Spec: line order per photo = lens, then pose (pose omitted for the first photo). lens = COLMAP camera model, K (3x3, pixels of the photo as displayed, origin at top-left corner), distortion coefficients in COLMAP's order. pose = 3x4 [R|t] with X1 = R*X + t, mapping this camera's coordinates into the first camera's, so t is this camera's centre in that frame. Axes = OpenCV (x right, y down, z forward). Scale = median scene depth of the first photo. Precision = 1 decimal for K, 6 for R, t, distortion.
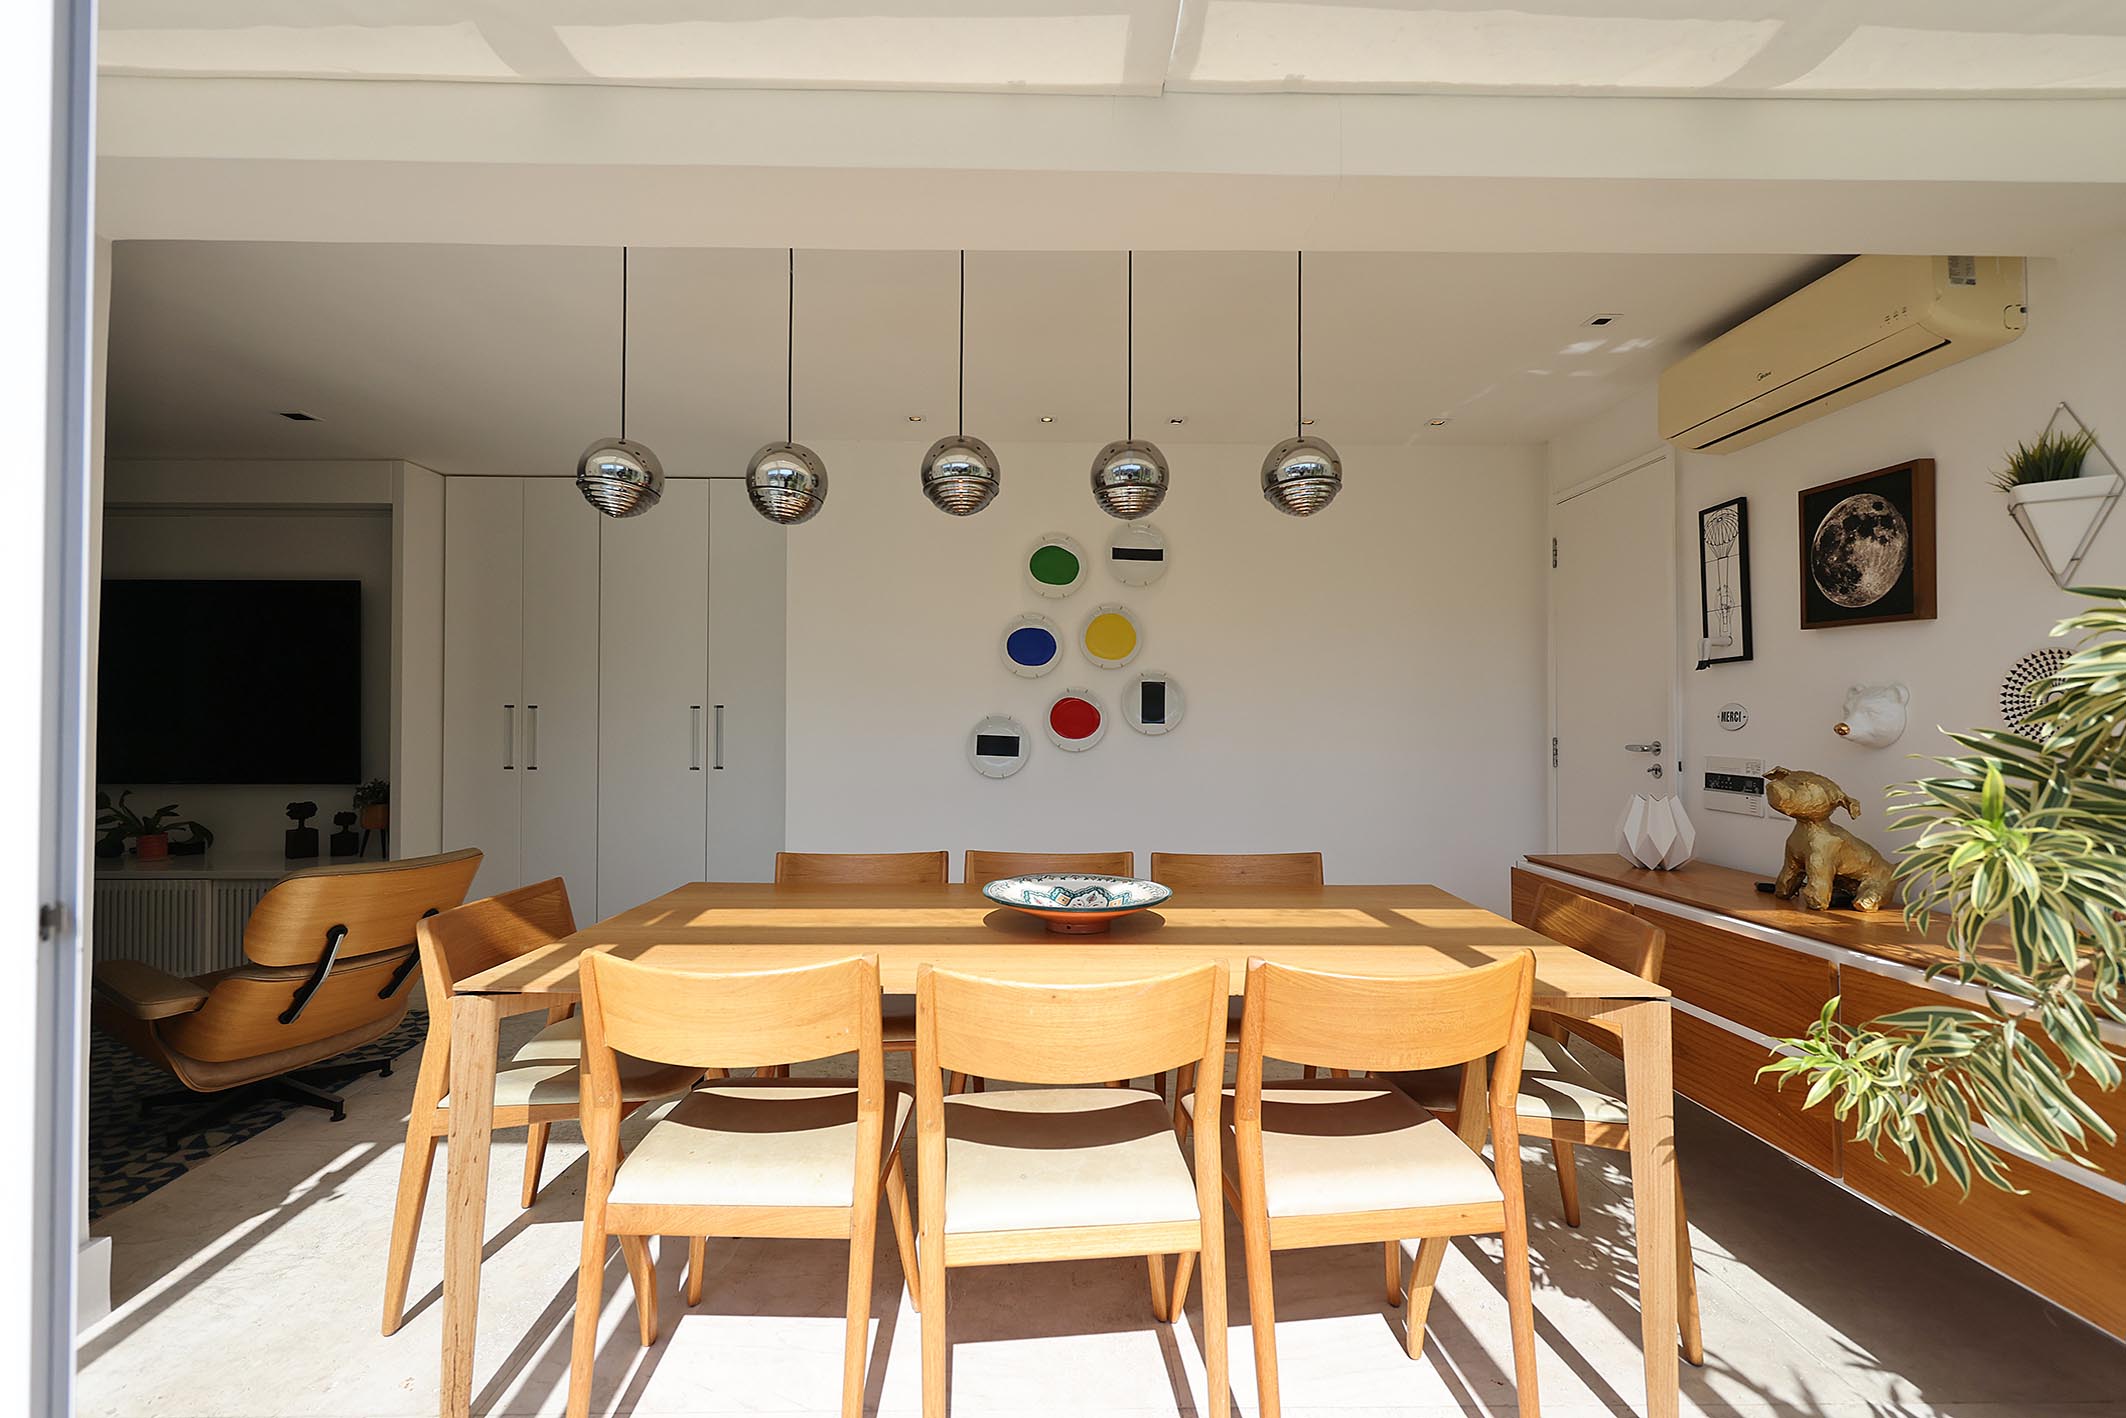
lens RADIAL K [[930.1, 0, 1059.9], [0, 930.1, 702.9], [0, 0, 1]] dist [-0.000664, -0.000091]
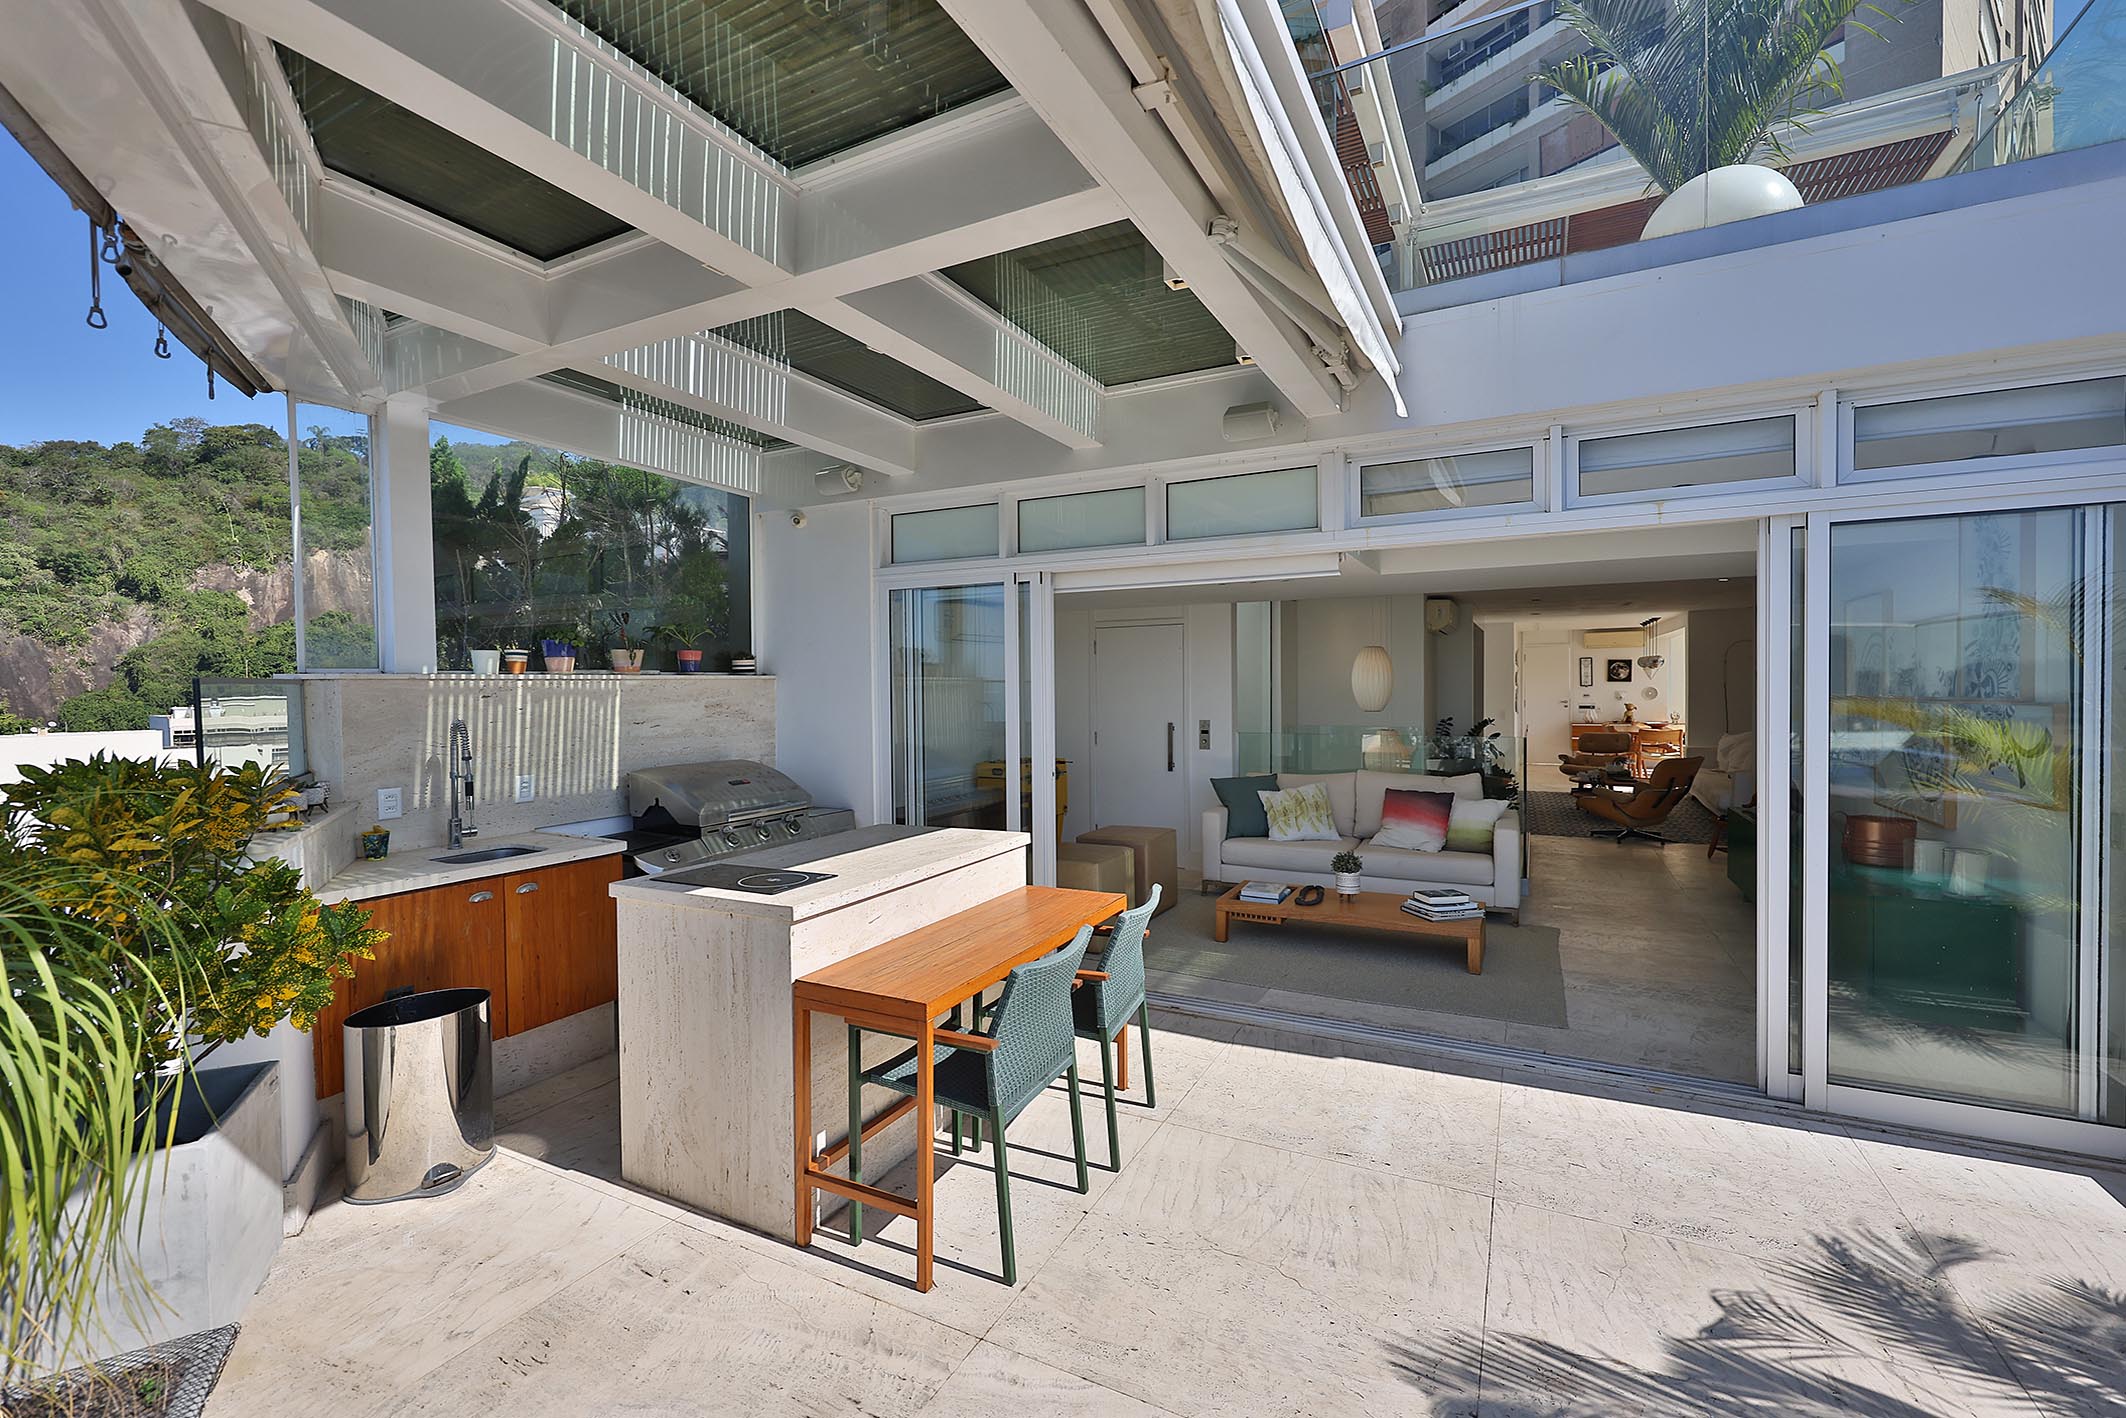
lens RADIAL K [[907.9, 0, 1053.5], [0, 907.9, 705.3], [0, 0, 1]] dist [-0.001346, -0.000044]
pose [[0.491262, -0.023032, 0.870707, -6.189342], [-0.004739, 0.999565, 0.029114, -0.077386], [-0.870999, -0.018429, 0.490939, 1.209272]]
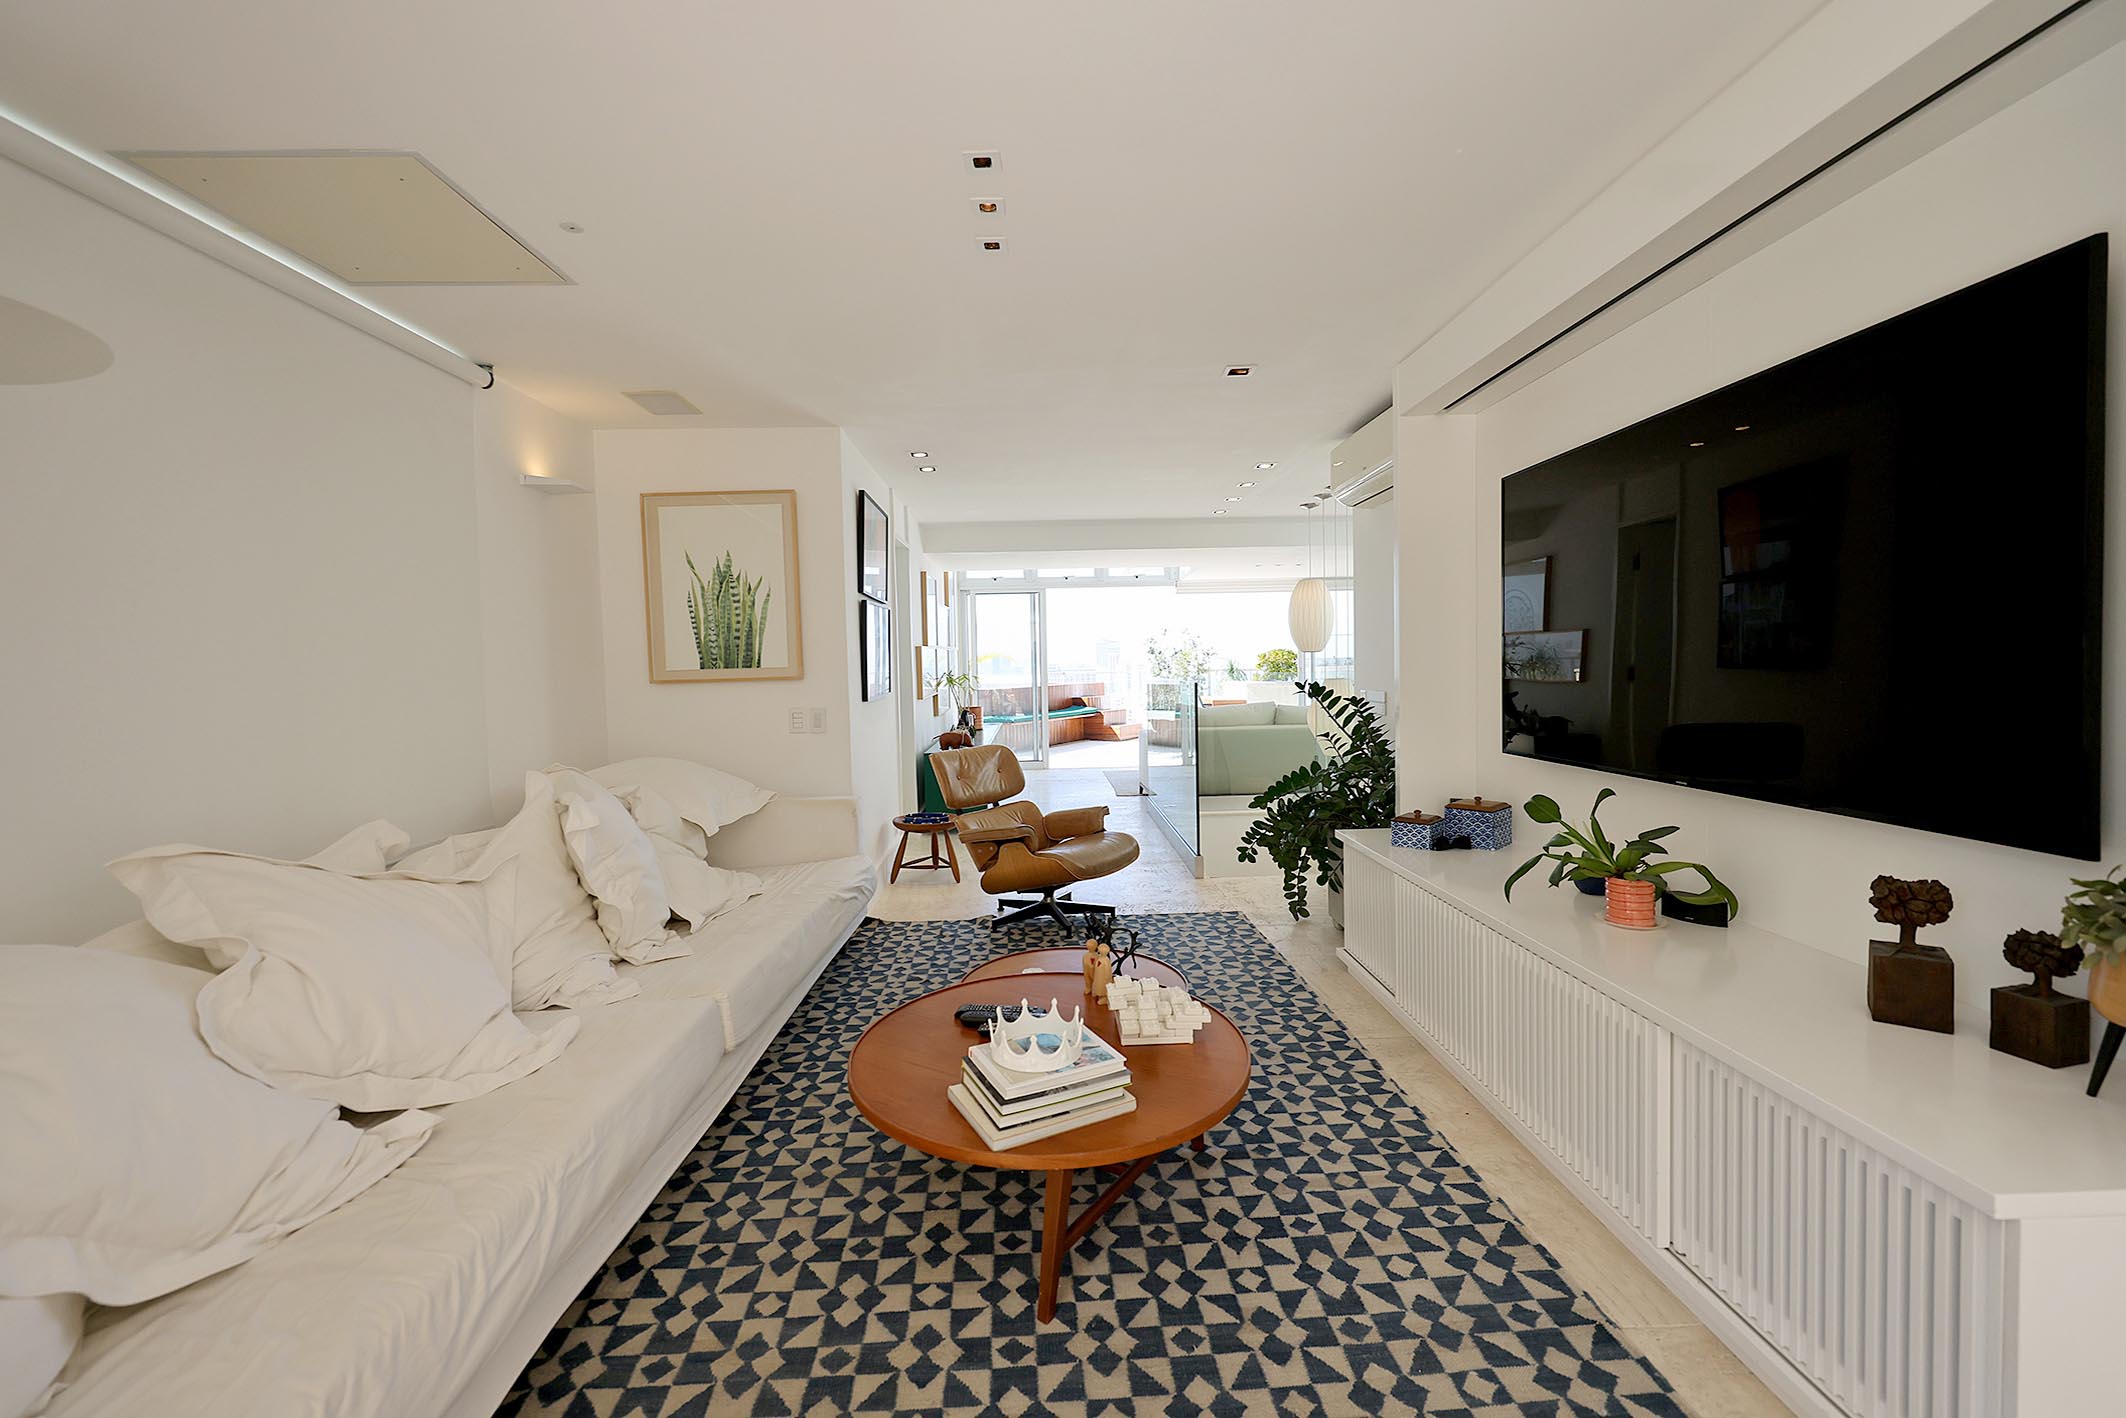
lens RADIAL K [[855.9, 0, 1064.8], [0, 855.9, 704.6], [0, 0, 1]] dist [-0.002302, 0.000503]
pose [[-0.002290, 0.039639, -0.999211, -0.733870], [0.039865, 0.998423, 0.039516, 0.009651], [0.999202, -0.039743, -0.003867, 1.035461]]
